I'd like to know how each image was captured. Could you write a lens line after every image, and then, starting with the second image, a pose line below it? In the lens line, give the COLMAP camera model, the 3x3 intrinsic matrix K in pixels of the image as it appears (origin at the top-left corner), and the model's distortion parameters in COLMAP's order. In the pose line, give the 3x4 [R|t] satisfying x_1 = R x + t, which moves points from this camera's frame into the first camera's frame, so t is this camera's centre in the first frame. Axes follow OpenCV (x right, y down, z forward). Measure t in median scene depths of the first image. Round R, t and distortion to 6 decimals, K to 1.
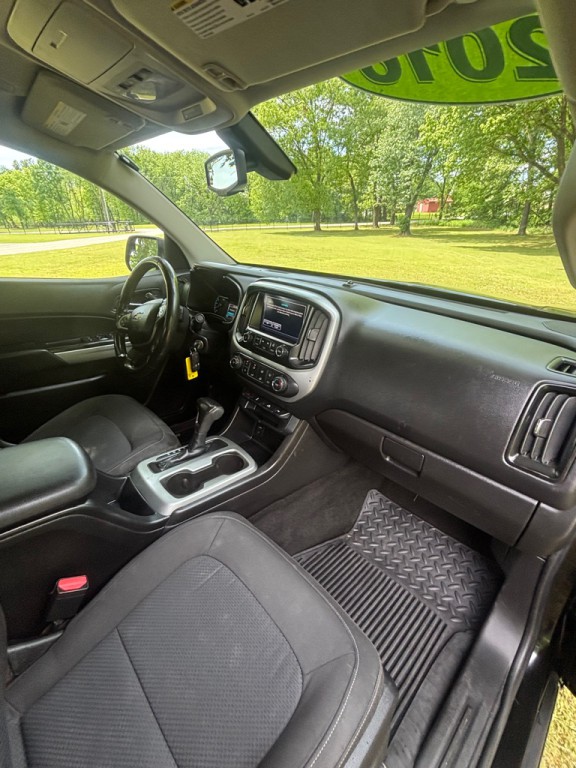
lens RADIAL K [[341.2, 0, 290.8], [0, 341.2, 383.8], [0, 0, 1]] dist [-0.010795, 0.007948]
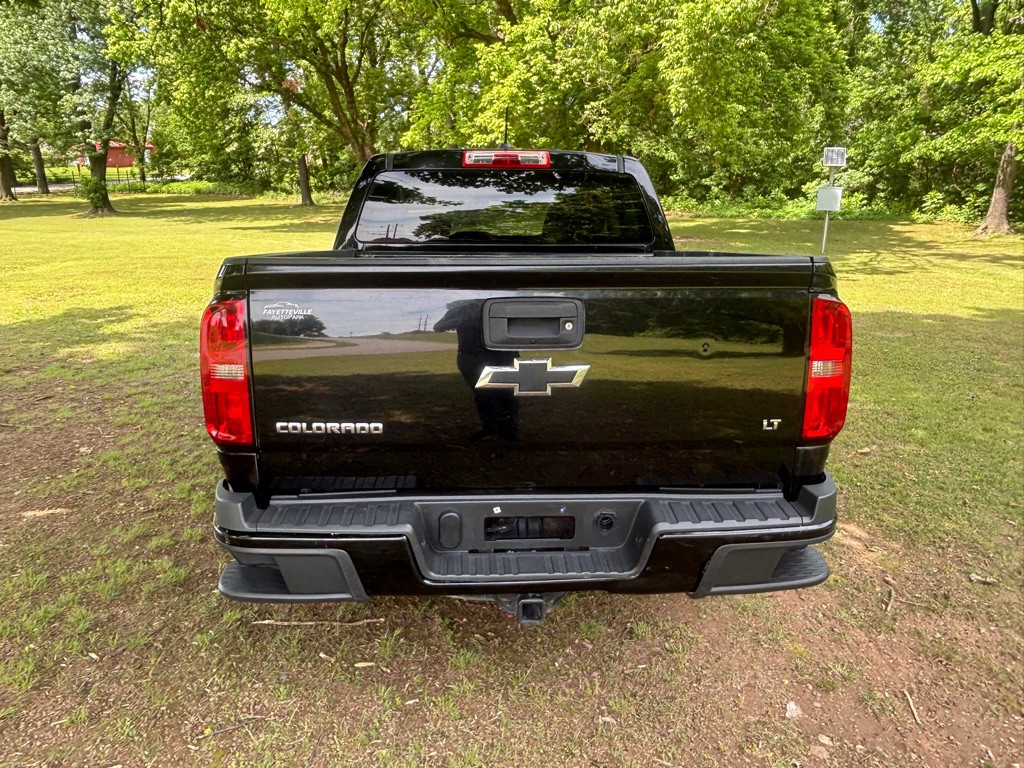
lens RADIAL K [[736.9, 0, 505.6], [0, 736.9, 380.9], [0, 0, 1]] dist [0.034219, -0.044807]
pose [[0.655142, -0.206639, 0.726697, -0.122627], [0.334730, 0.941701, -0.033995, 0.027031], [-0.677307, 0.265519, 0.686116, -0.076596]]
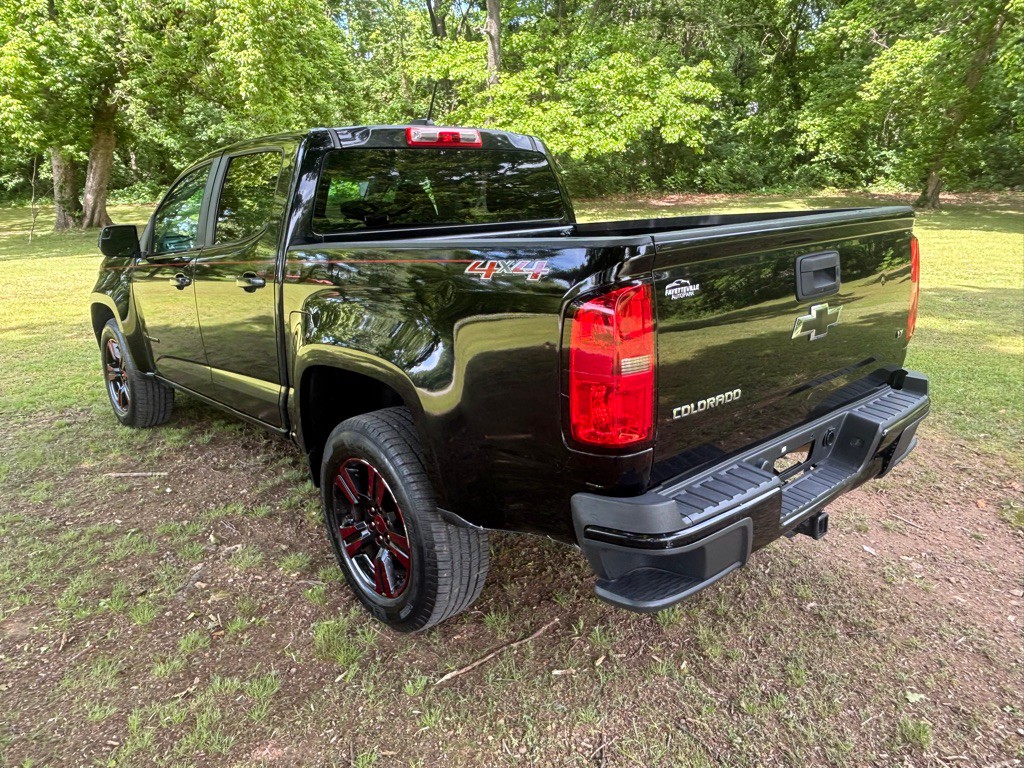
lens RADIAL K [[736.9, 0, 506.4], [0, 736.9, 373.6], [0, 0, 1]] dist [0.034219, -0.044807]
pose [[0.044515, -0.282754, 0.958159, -0.144773], [0.453135, 0.860486, 0.232878, 0.001733], [-0.890330, 0.423809, 0.166430, -0.023240]]
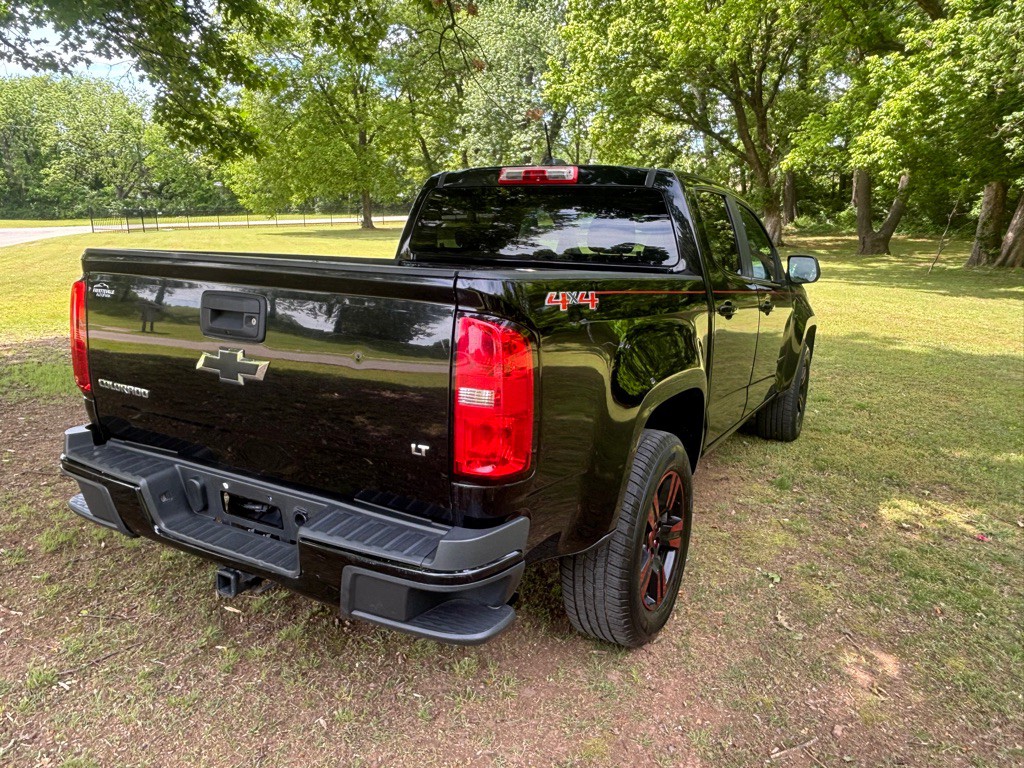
lens RADIAL K [[736.9, 0, 505.6], [0, 736.9, 378.5], [0, 0, 1]] dist [0.034219, -0.044807]
pose [[0.957416, -0.068649, 0.280433, -0.075088], [0.128204, 0.971392, -0.199903, 0.041952], [-0.258687, 0.227343, 0.938827, -0.103036]]
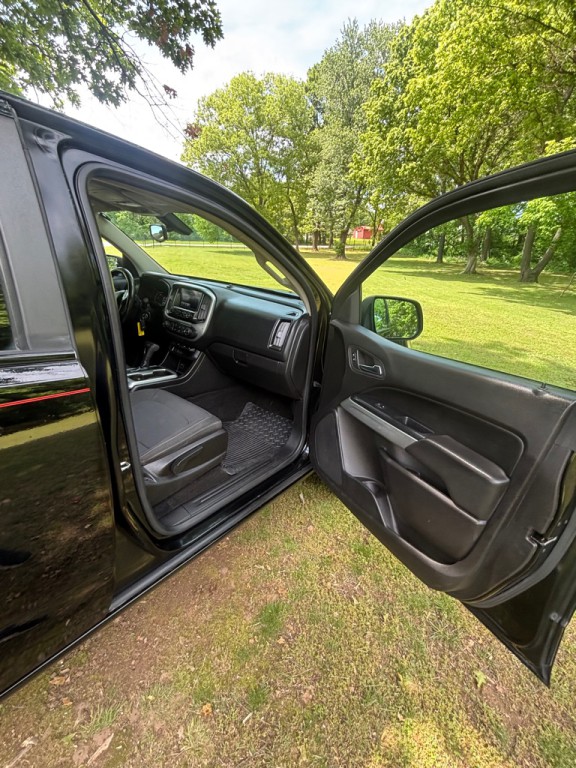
lens RADIAL K [[341.2, 0, 290.9], [0, 341.2, 384.8], [0, 0, 1]] dist [-0.010795, 0.007948]
pose [[0.988071, -0.013790, 0.153383, 0.007029], [0.021029, 0.998735, -0.045674, 0.011508], [-0.152559, 0.048355, 0.987111, -0.029306]]
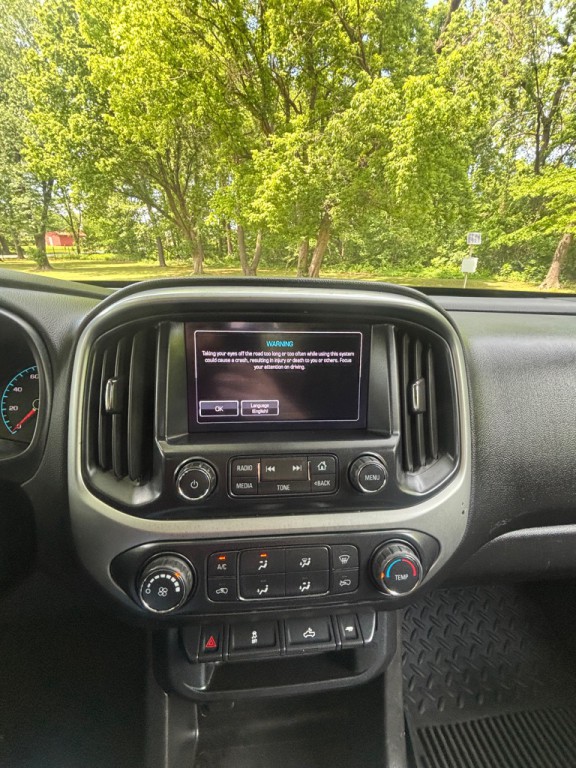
lens RADIAL K [[341.2, 0, 288.2], [0, 341.2, 382.3], [0, 0, 1]] dist [-0.010795, 0.007948]
pose [[0.617058, -0.267007, 0.740234, -0.007675], [0.332619, 0.941011, 0.062157, -0.005864], [-0.713165, 0.207862, 0.669470, 0.021396]]
